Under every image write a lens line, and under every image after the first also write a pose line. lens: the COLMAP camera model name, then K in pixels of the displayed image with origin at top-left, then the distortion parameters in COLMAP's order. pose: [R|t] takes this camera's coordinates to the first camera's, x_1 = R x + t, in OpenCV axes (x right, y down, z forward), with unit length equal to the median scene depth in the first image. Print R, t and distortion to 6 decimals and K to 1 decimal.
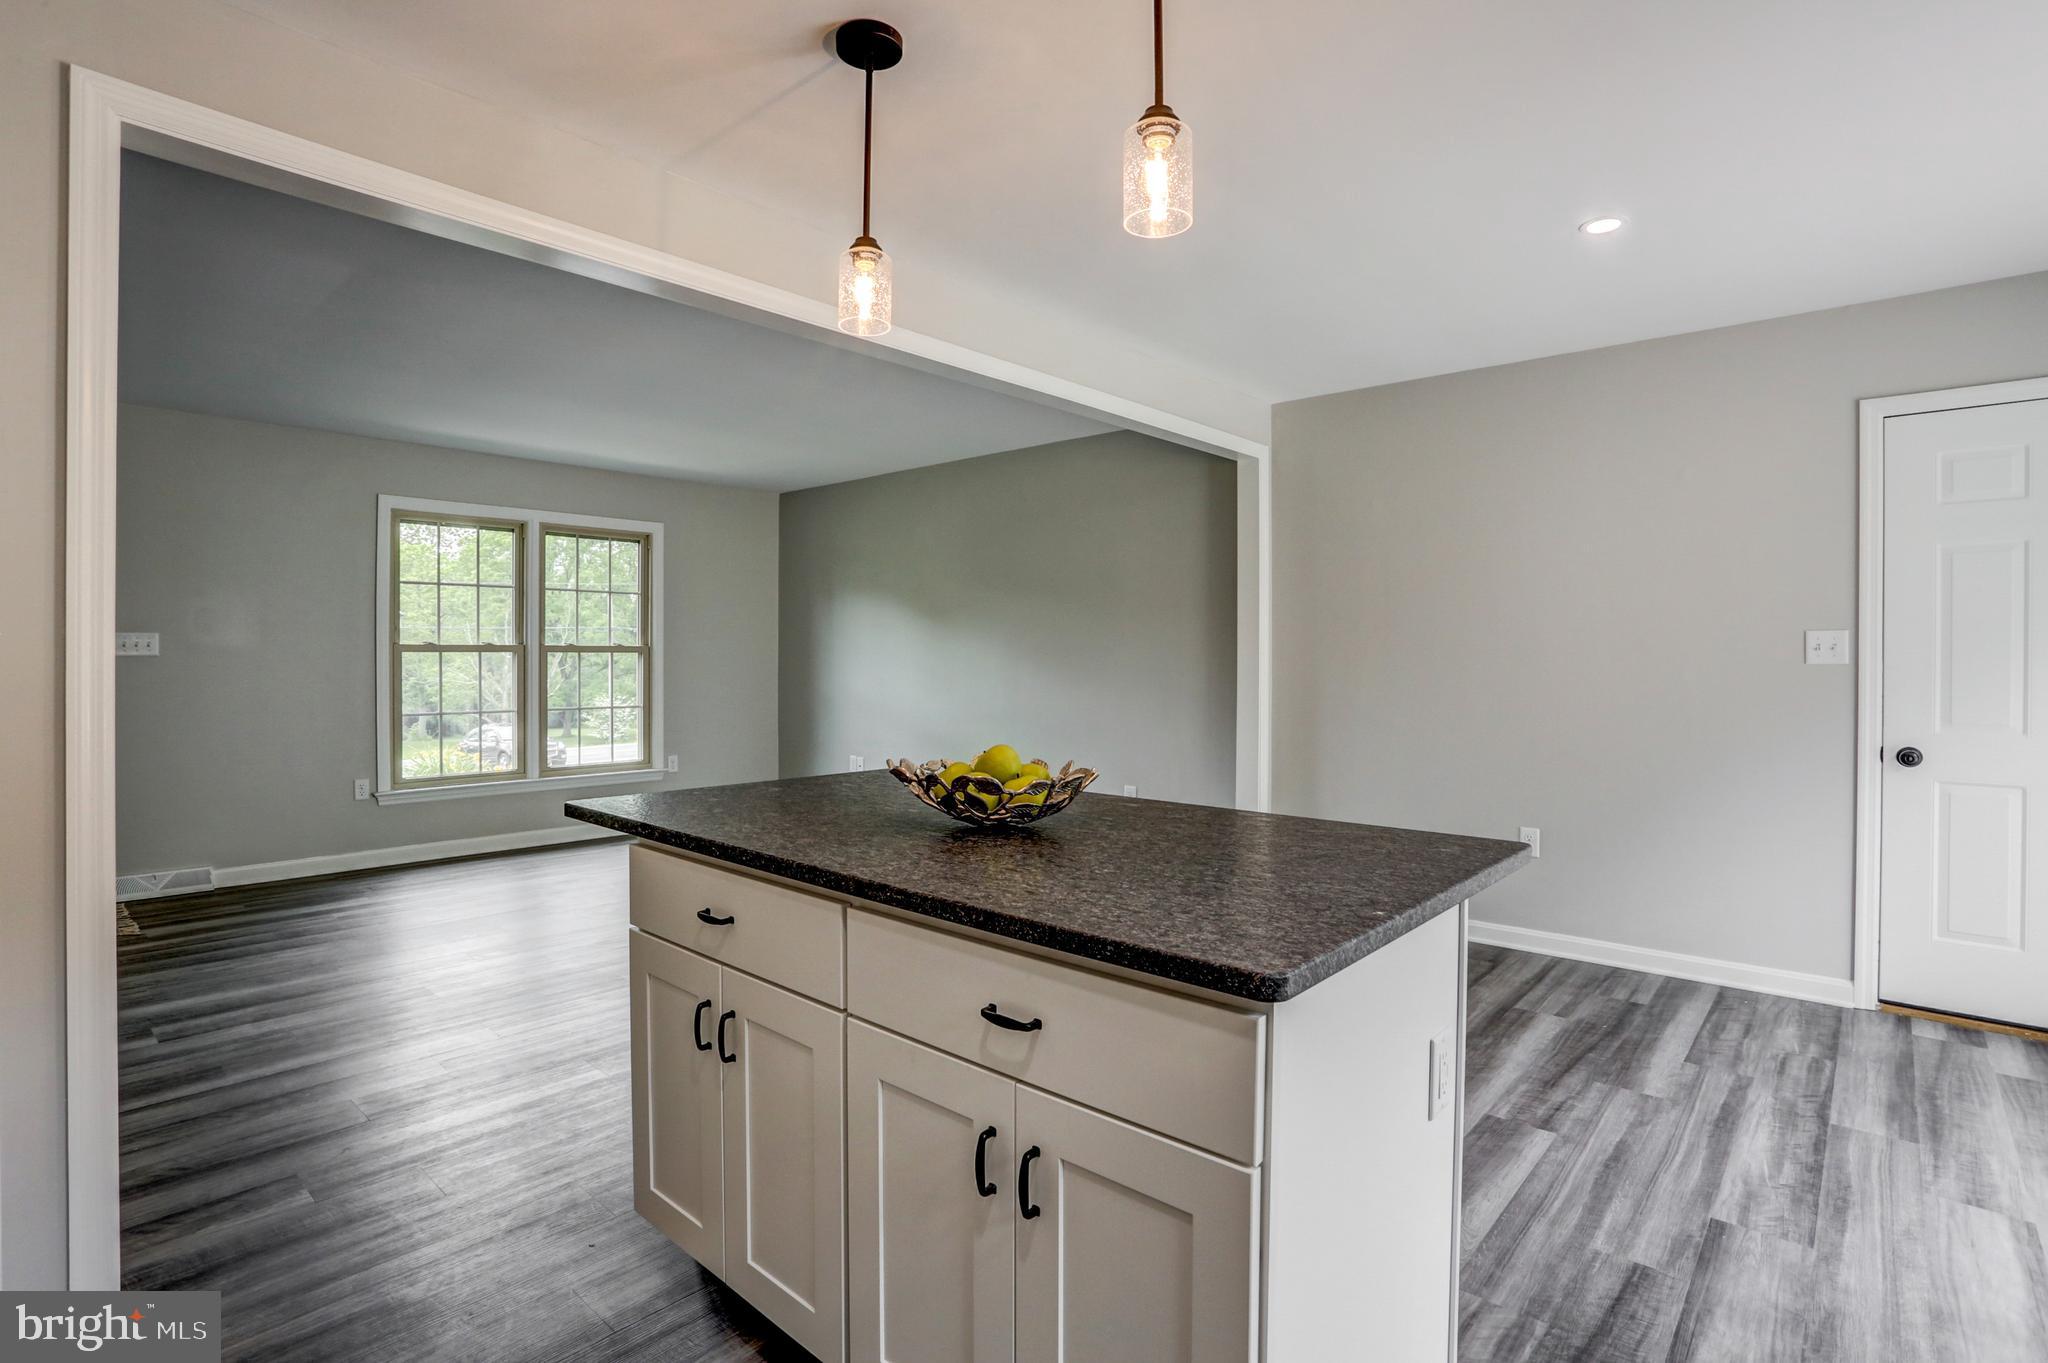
lens RADIAL K [[986.1, 0, 1036.8], [0, 986.1, 658.0], [0, 0, 1]] dist [-0.069484, 0.027210]
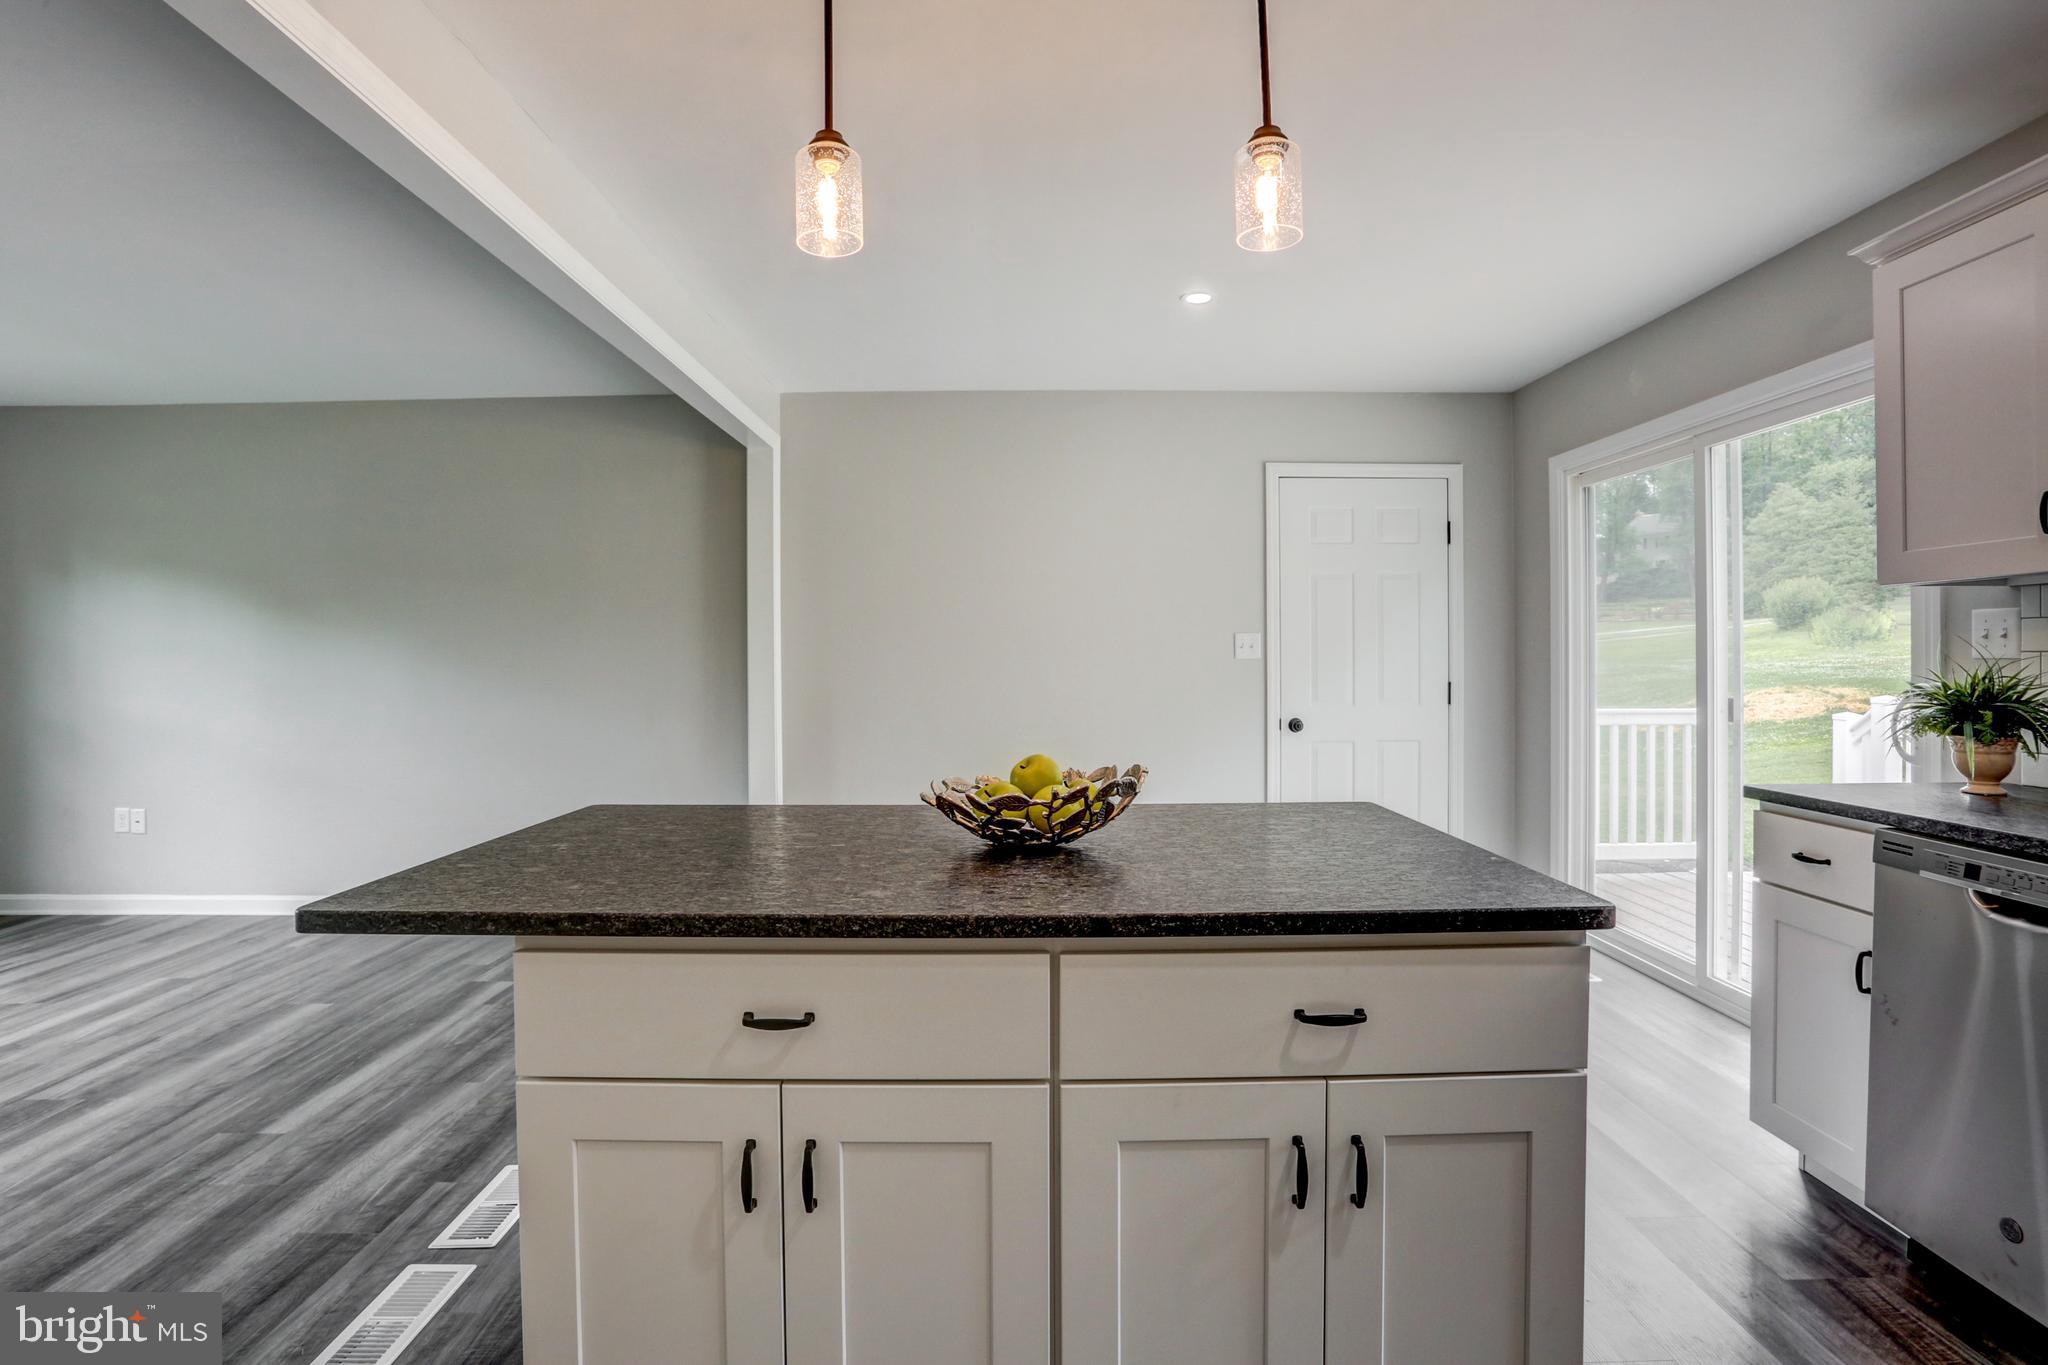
lens RADIAL K [[1002.8, 0, 1025.1], [0, 1002.8, 662.5], [0, 0, 1]] dist [-0.068173, 0.027682]
pose [[0.749490, -0.012208, 0.661903, -0.309083], [0.011212, 0.999921, 0.005747, 0.000259], [-0.661921, 0.003114, 0.749567, 0.152792]]
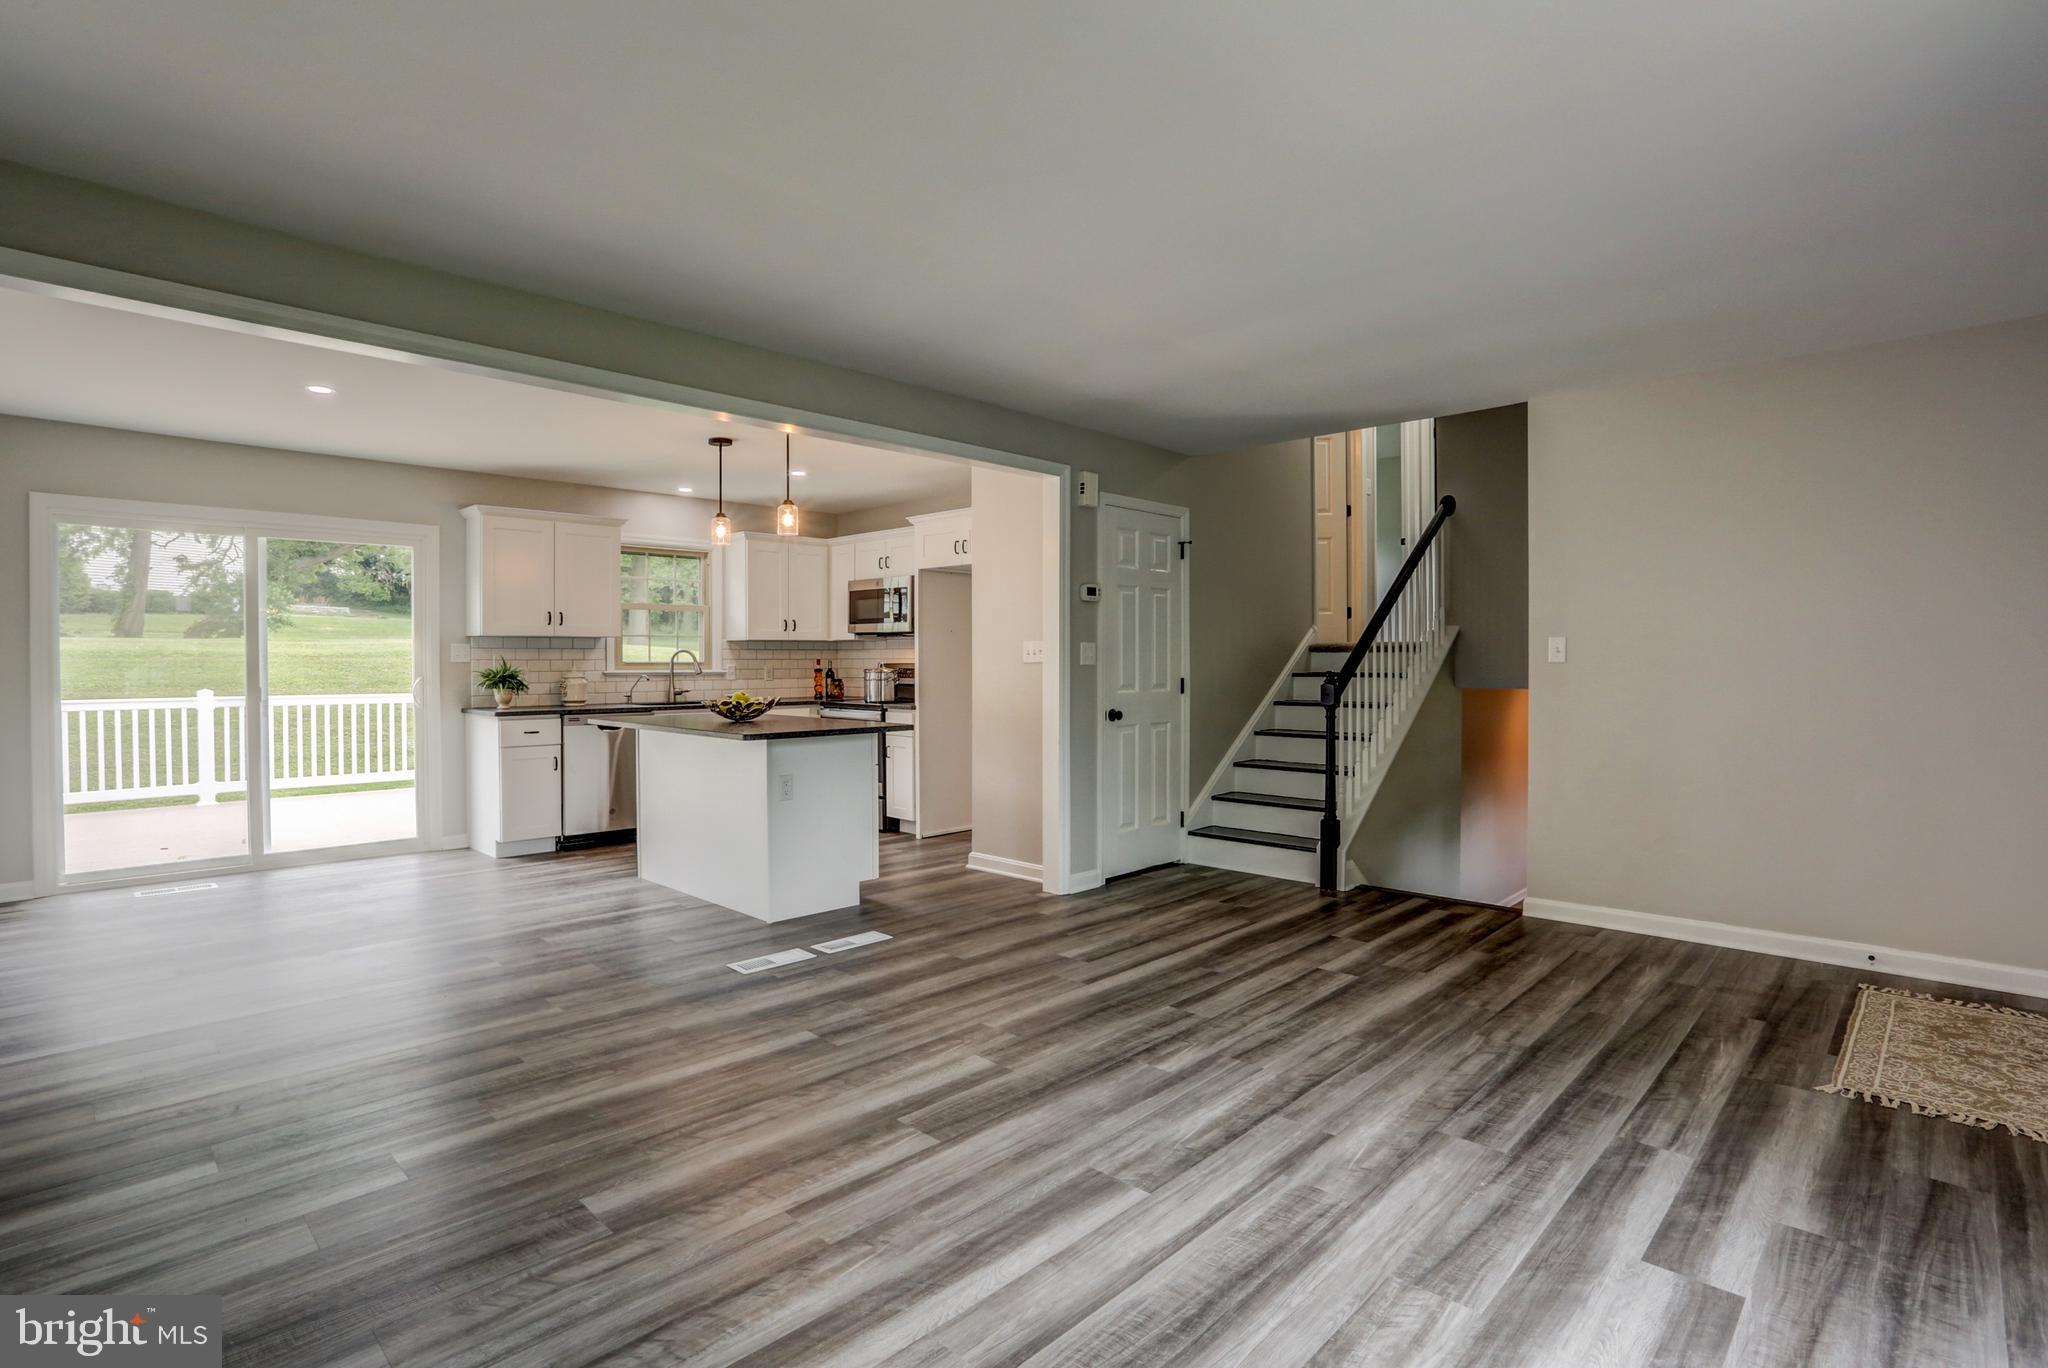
lens RADIAL K [[1007.4, 0, 1011.6], [0, 1007.4, 679.5], [0, 0, 1]] dist [-0.035120, 0.000809]
pose [[-0.997775, -0.005554, 0.066446, -0.499152], [-0.004061, 0.999737, 0.022578, -0.005002], [-0.066554, 0.022258, -0.997535, 1.927904]]
